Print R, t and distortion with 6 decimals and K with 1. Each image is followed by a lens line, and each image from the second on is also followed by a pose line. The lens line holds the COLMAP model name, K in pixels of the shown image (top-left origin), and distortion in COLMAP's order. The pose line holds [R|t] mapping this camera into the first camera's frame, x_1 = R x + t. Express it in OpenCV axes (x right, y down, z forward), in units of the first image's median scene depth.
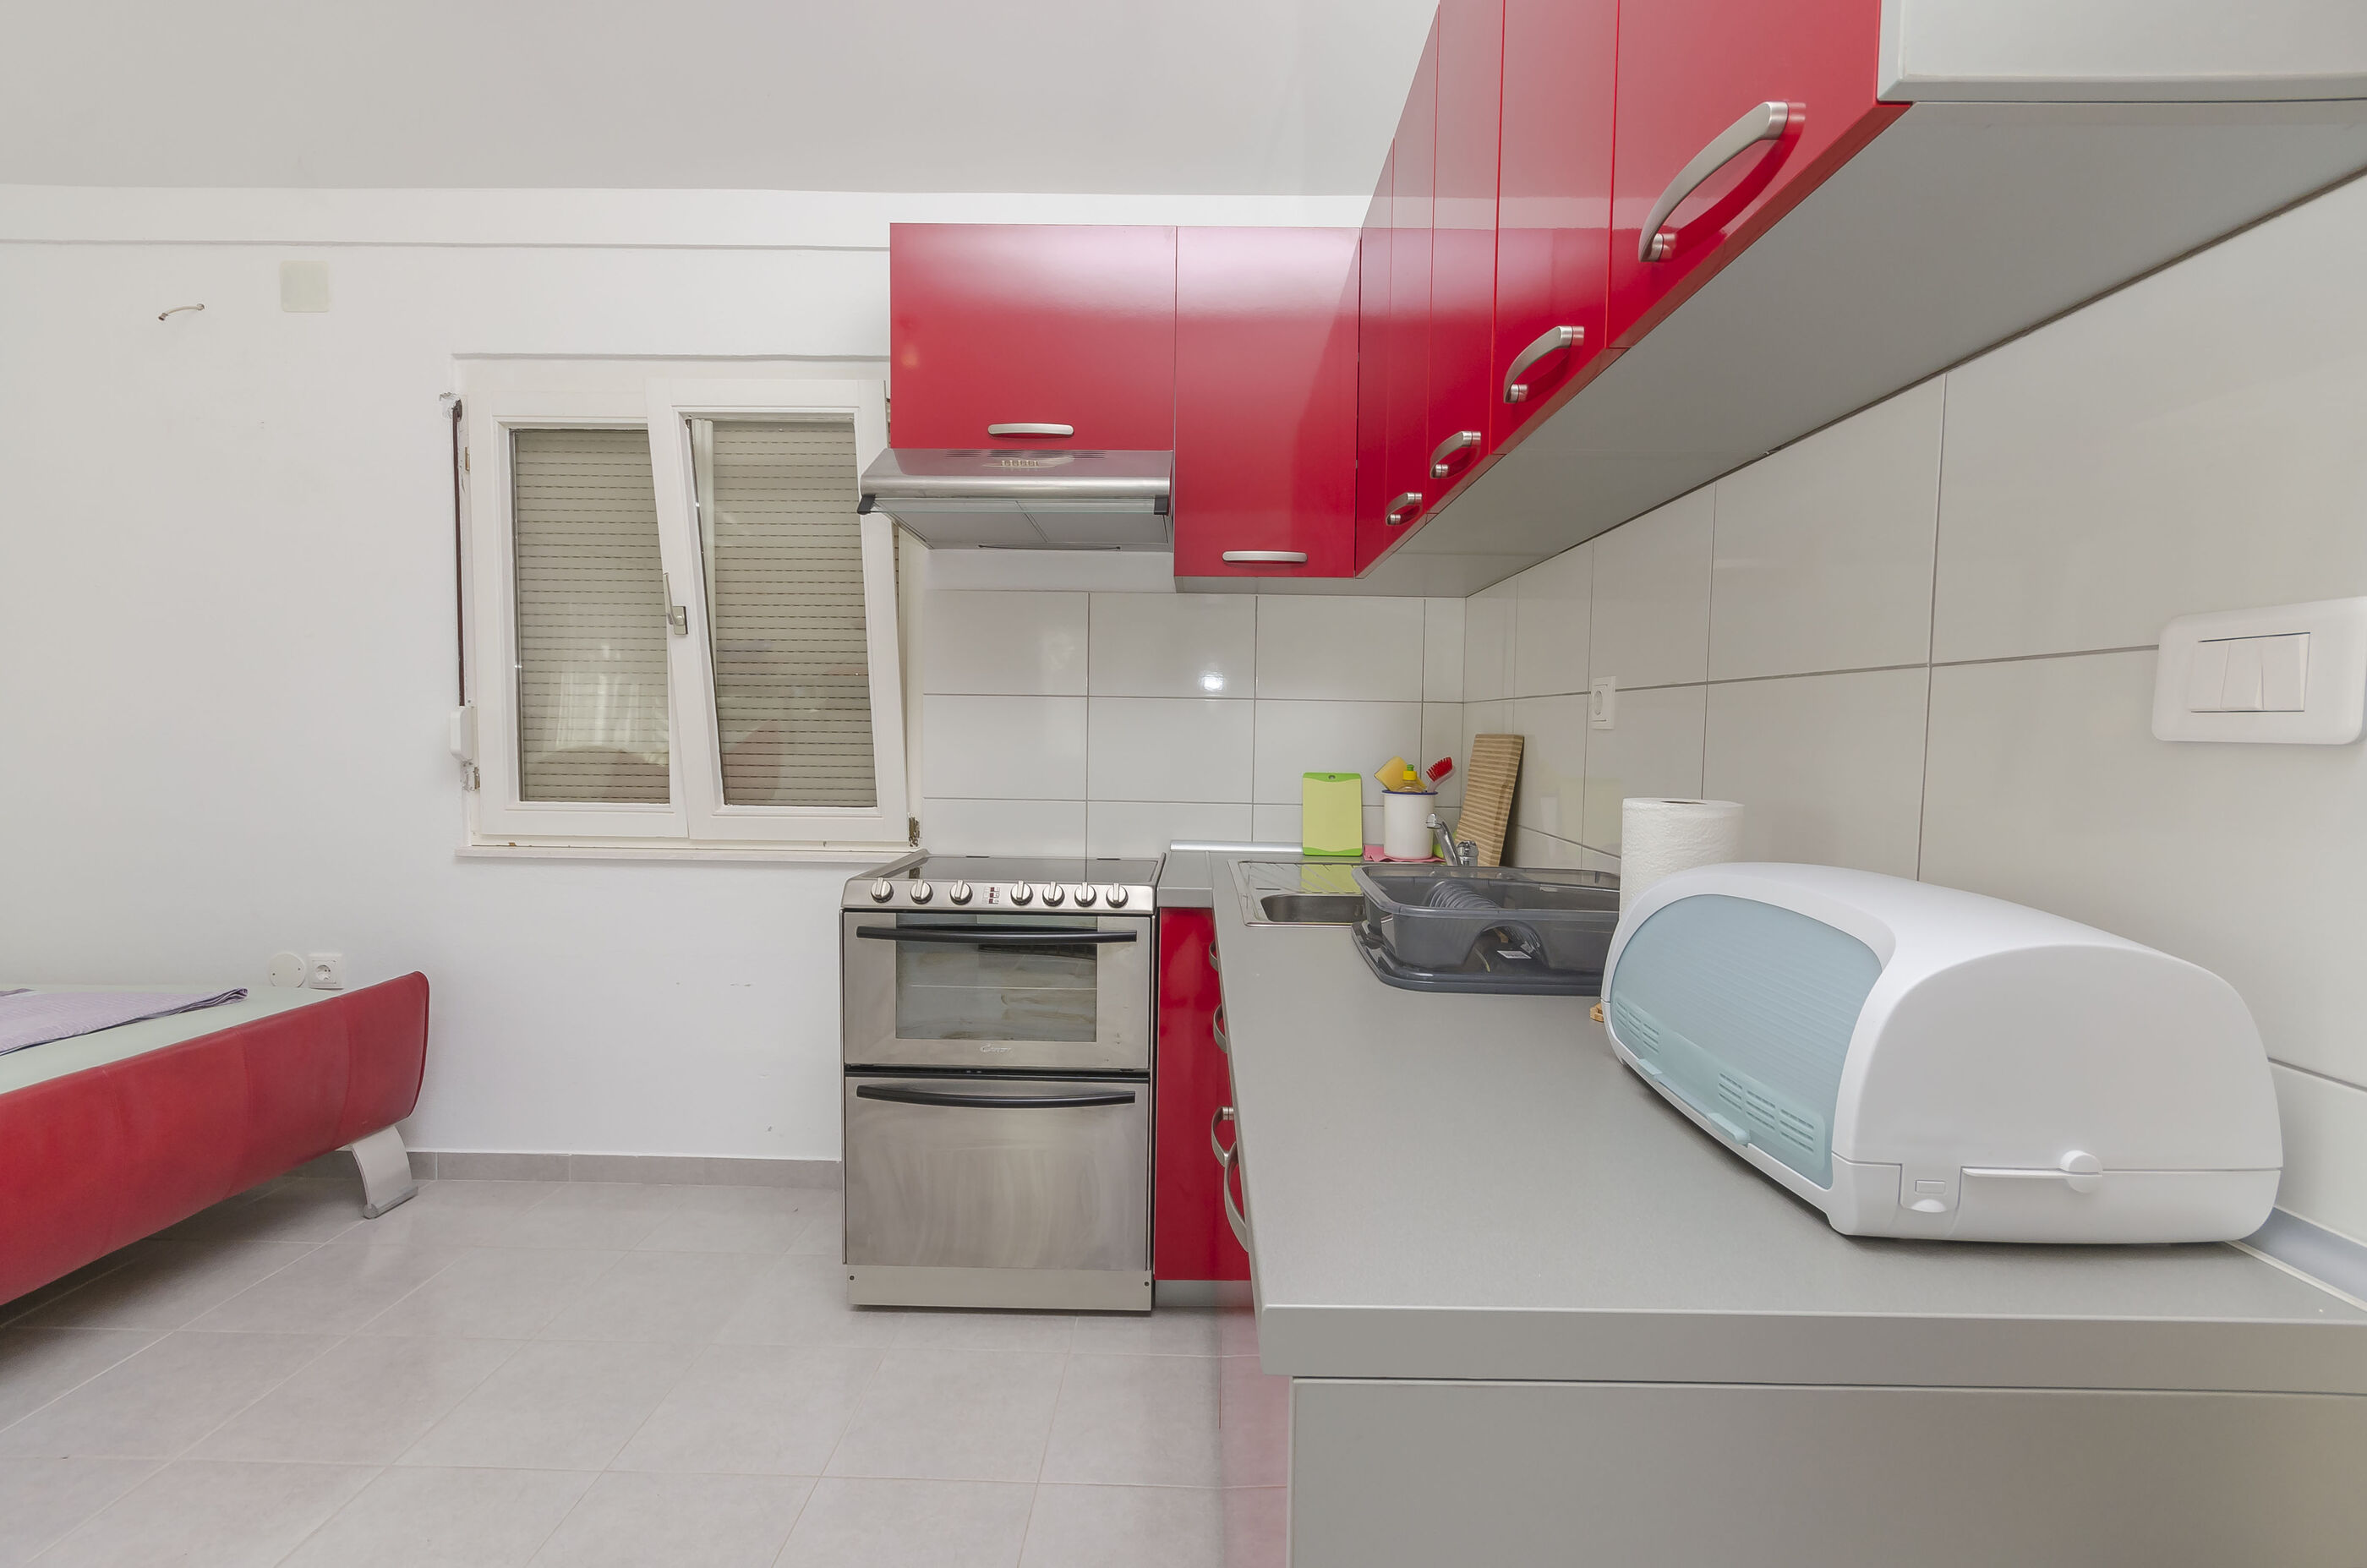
lens RADIAL K [[1020.8, 0, 1203.8], [0, 1020.8, 783.6], [0, 0, 1]] dist [0.001891, -0.000226]
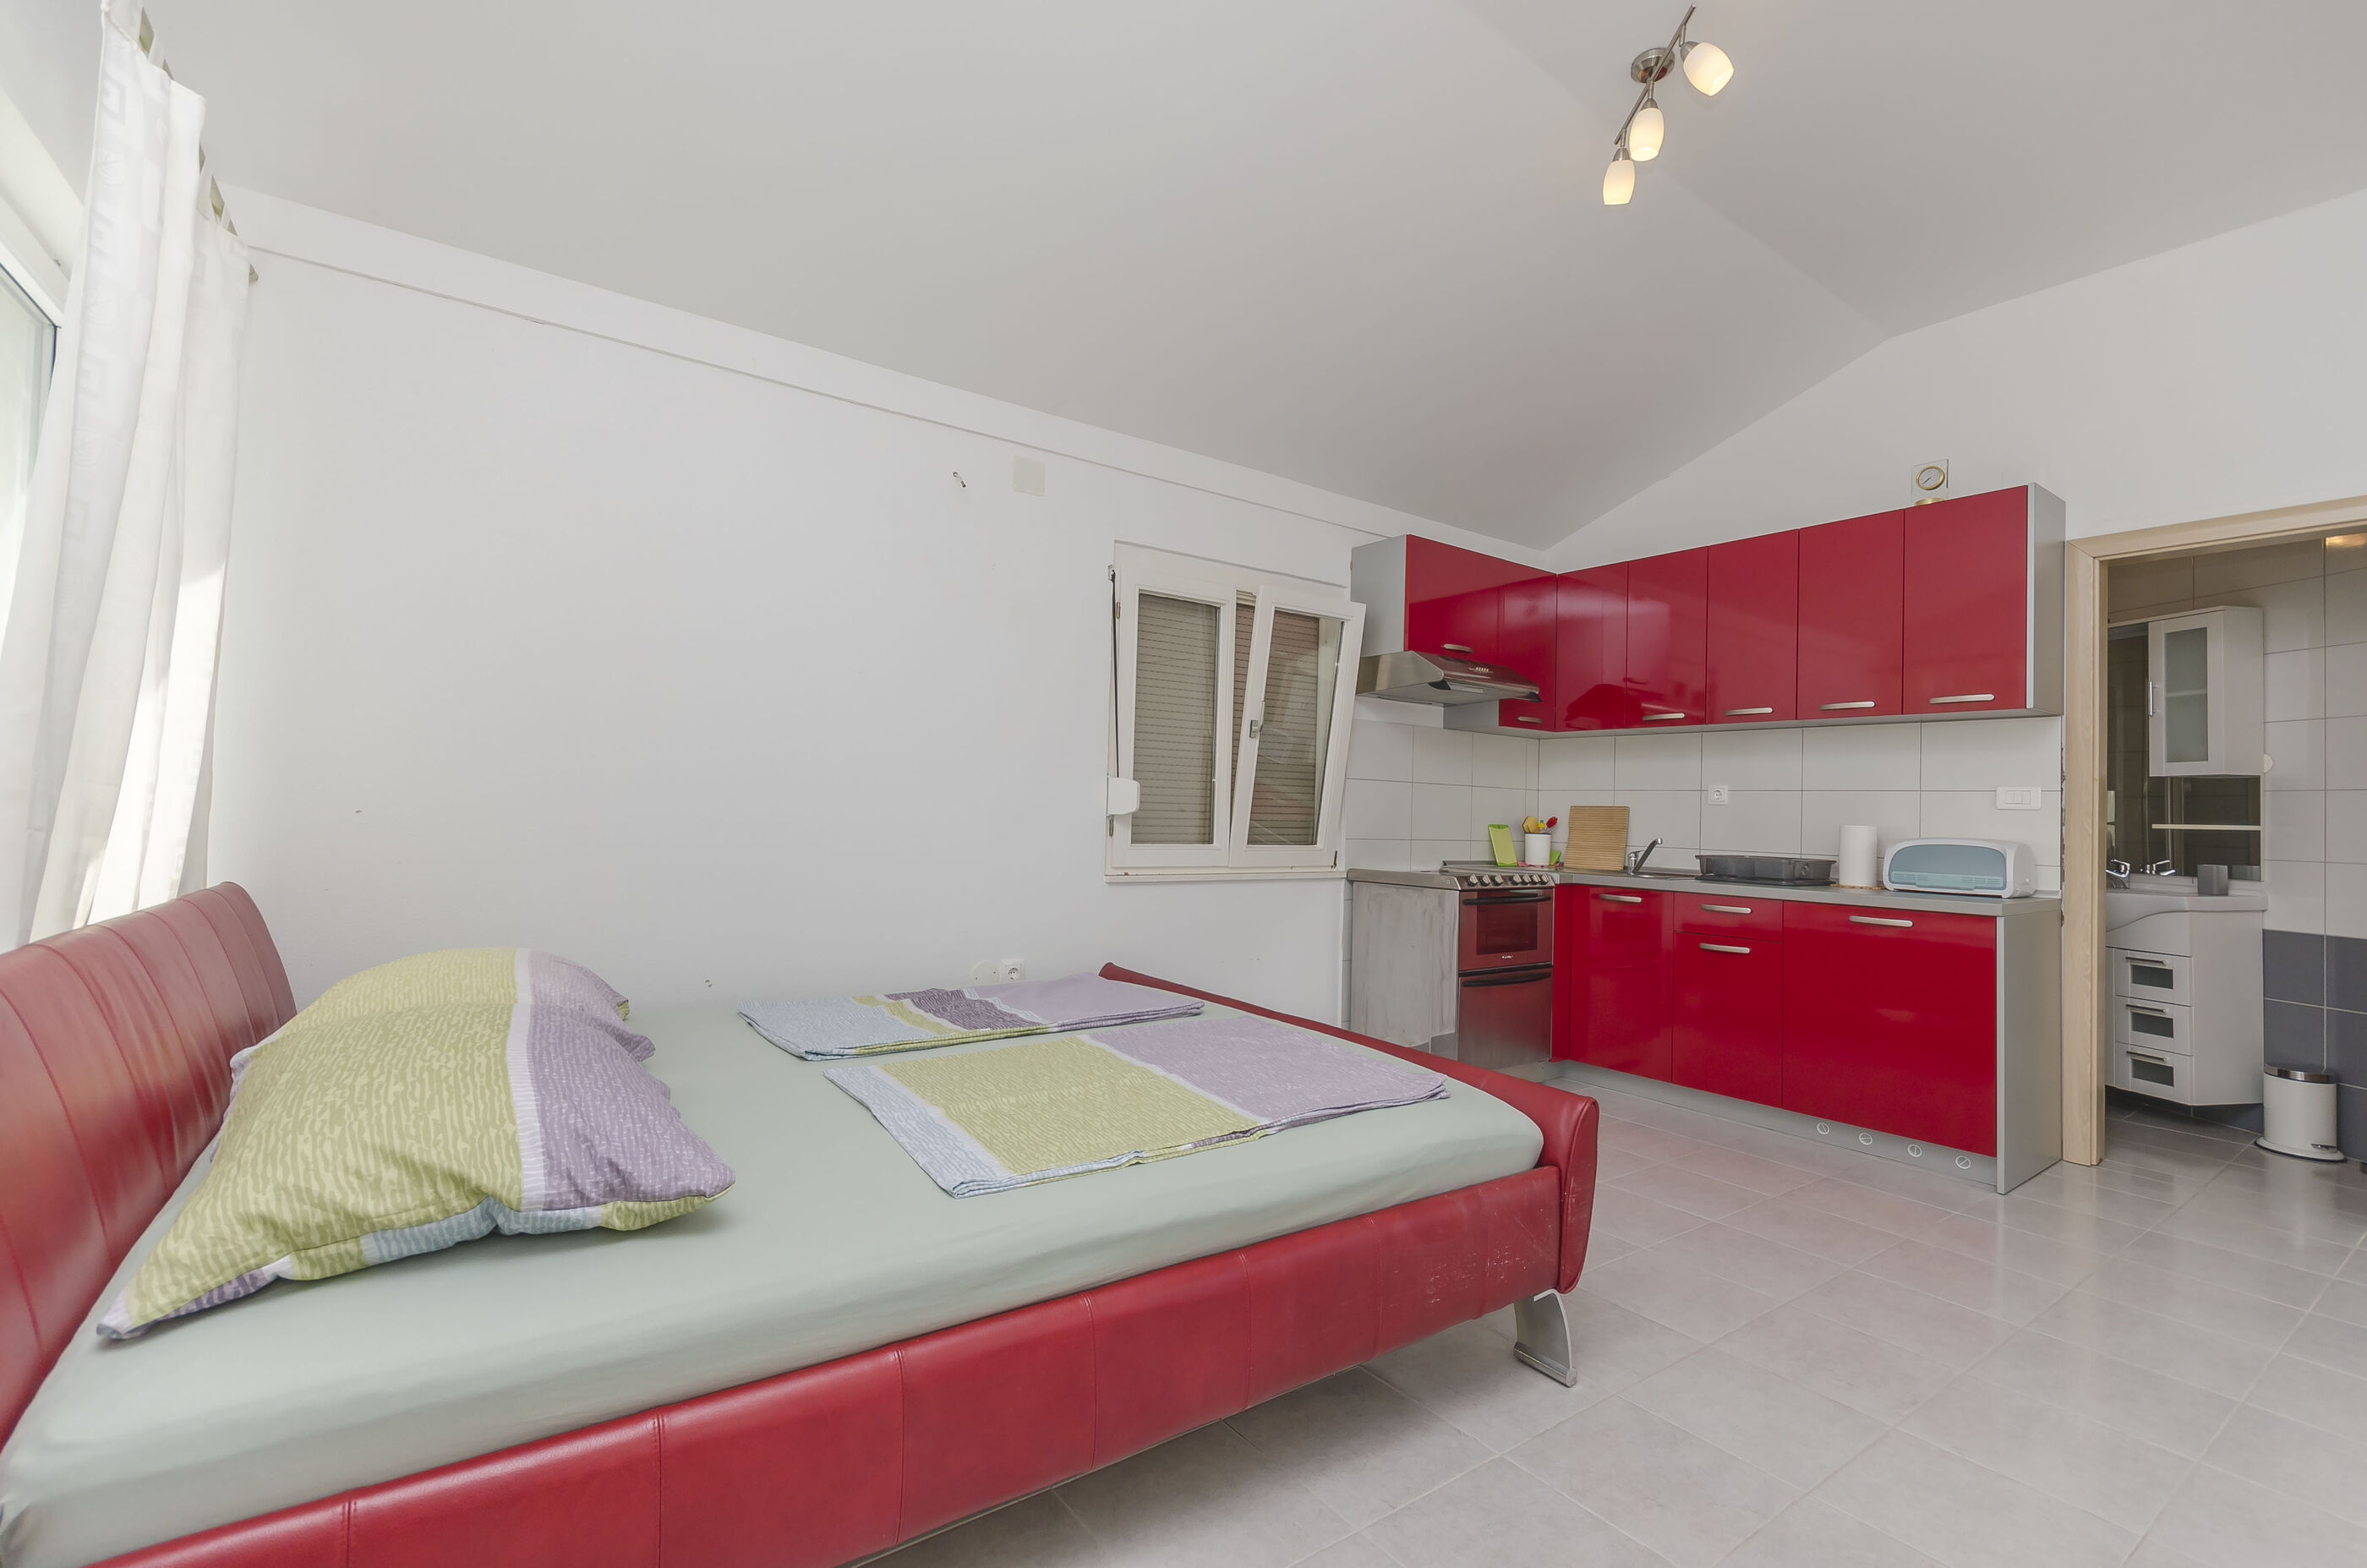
lens RADIAL K [[1020.8, 0, 1138.4], [0, 1020.8, 786.1], [0, 0, 1]] dist [0.001891, -0.000226]
pose [[0.808001, 0.022727, 0.588743, -1.645608], [0.018045, 0.997832, -0.063285, 0.029010], [-0.588905, 0.061758, 0.805839, -0.189527]]
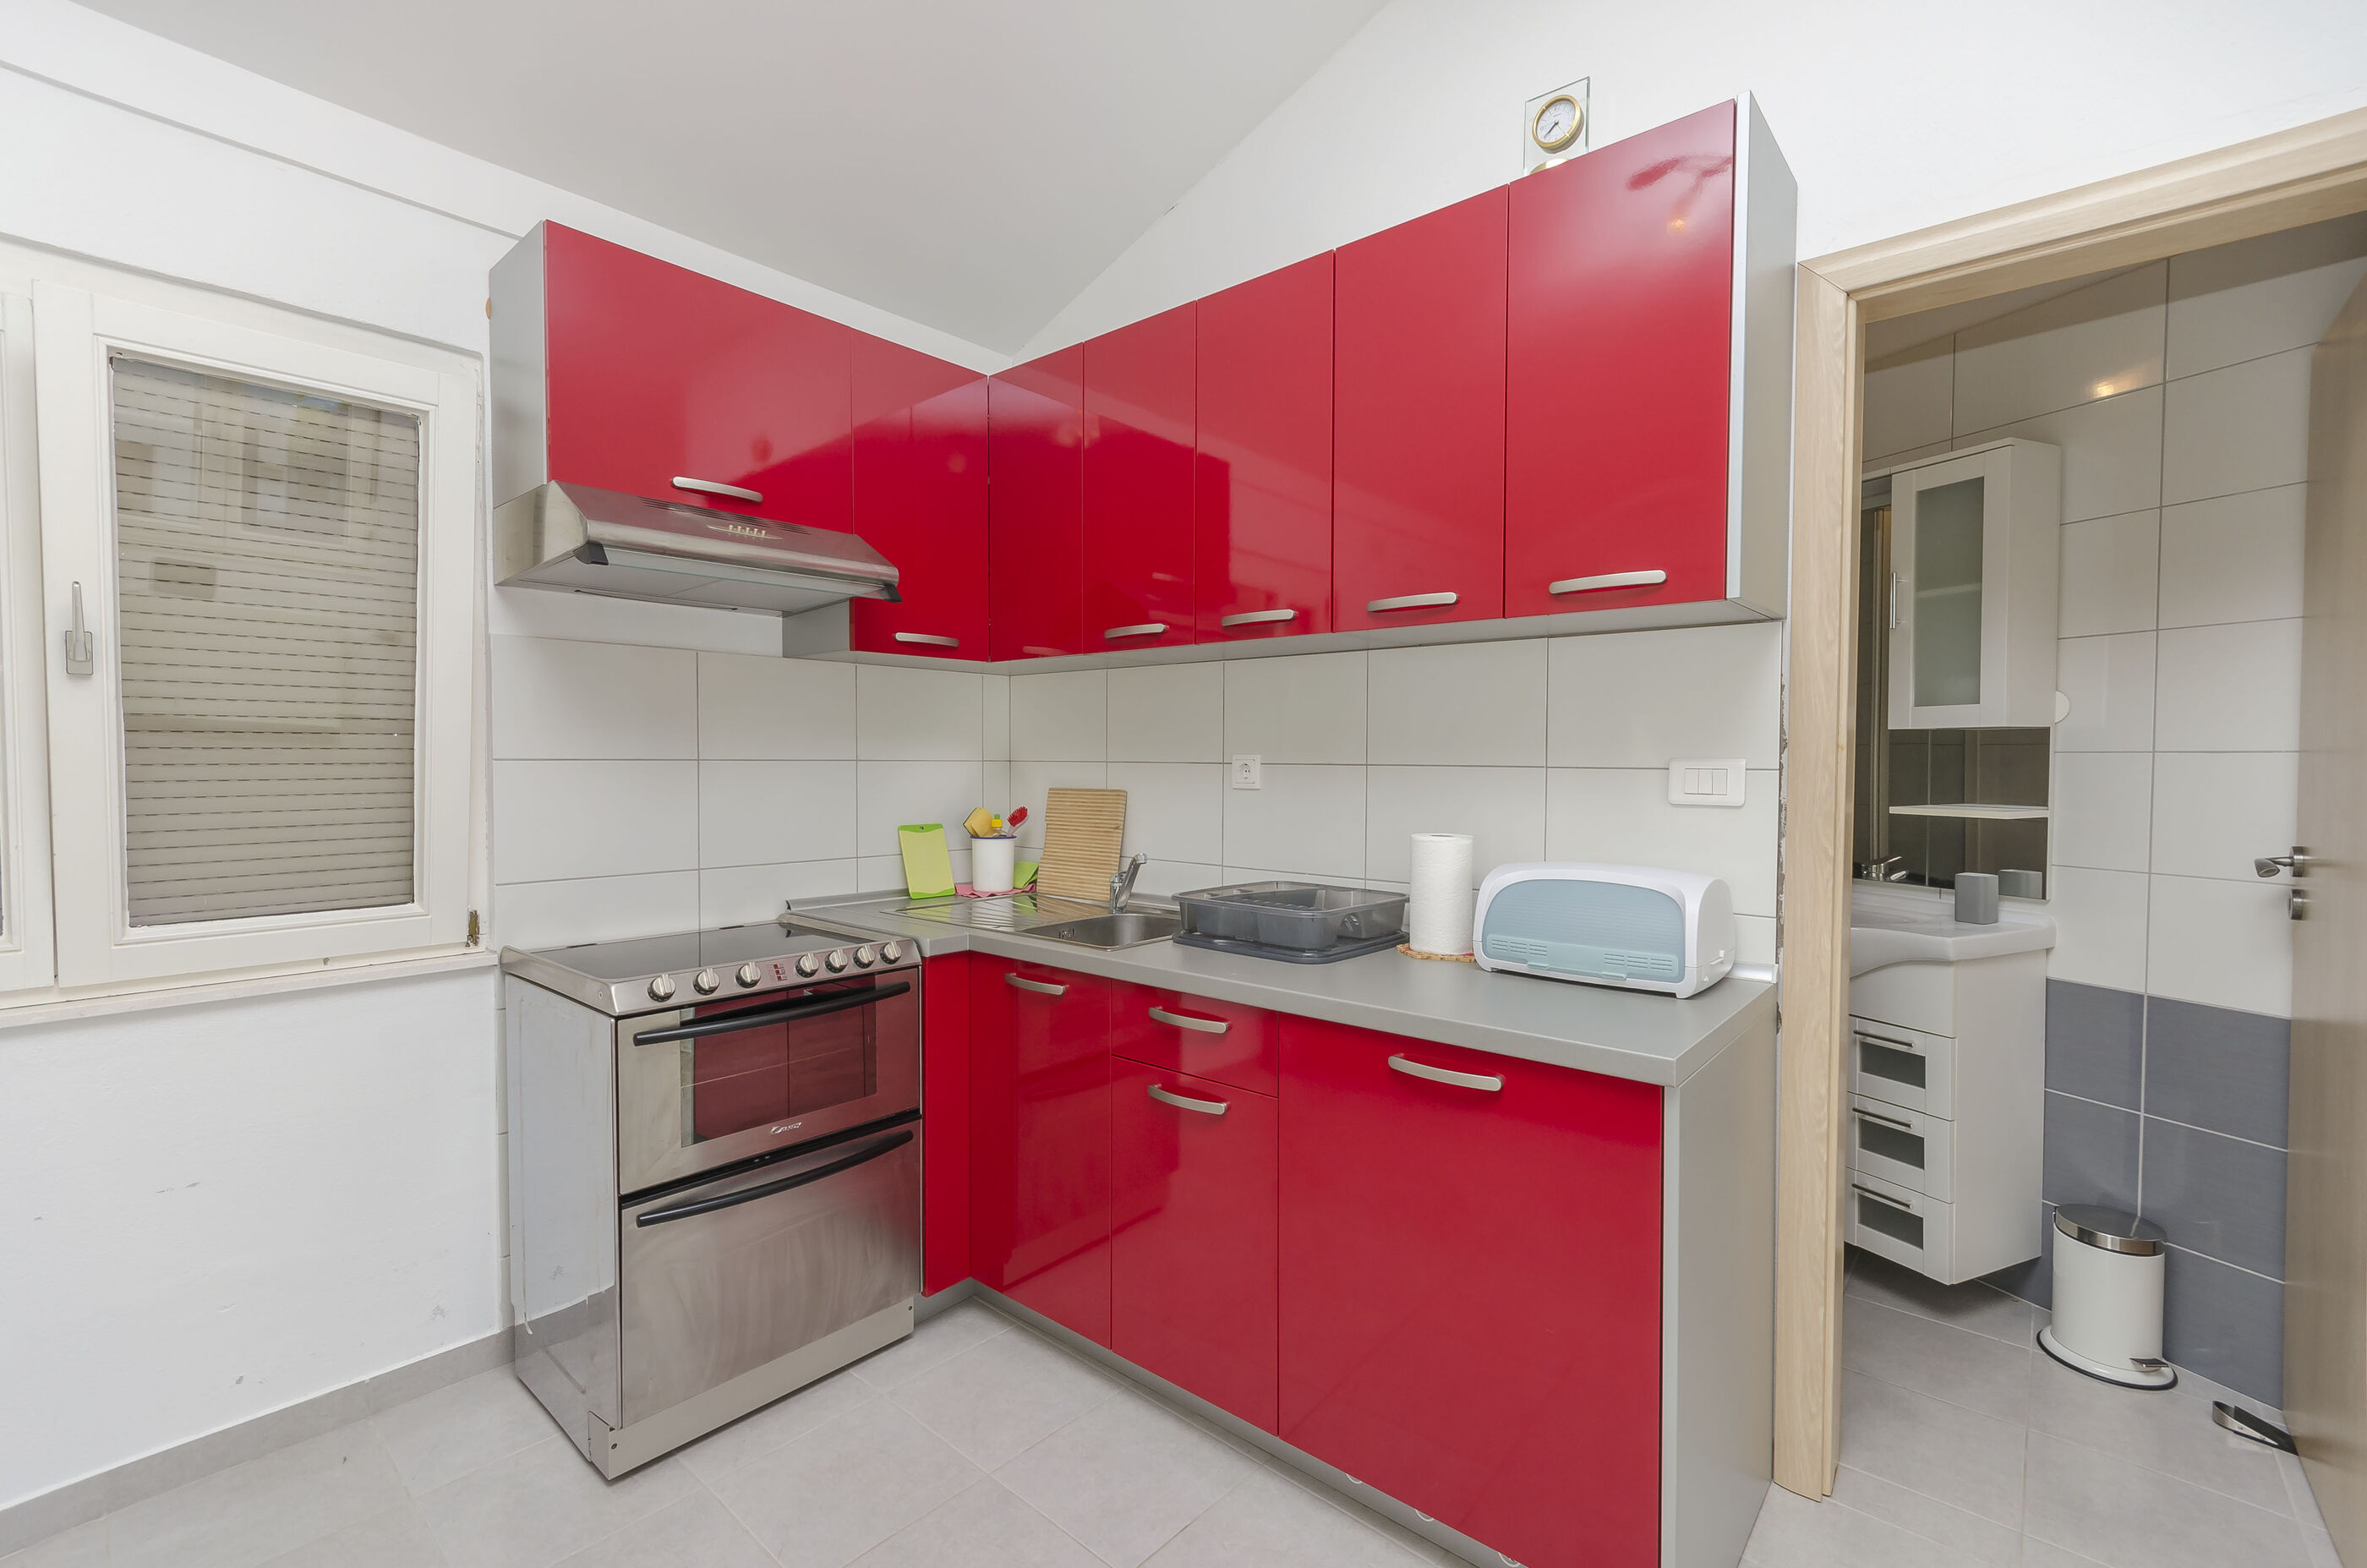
lens RADIAL K [[1020.8, 0, 1133.6], [0, 1020.8, 779.6], [0, 0, 1]] dist [0.001891, -0.000226]
pose [[0.669731, -0.028481, 0.742057, -0.572936], [0.047423, 0.998865, -0.004463, -0.045166], [-0.741088, 0.038179, 0.670322, 0.065250]]
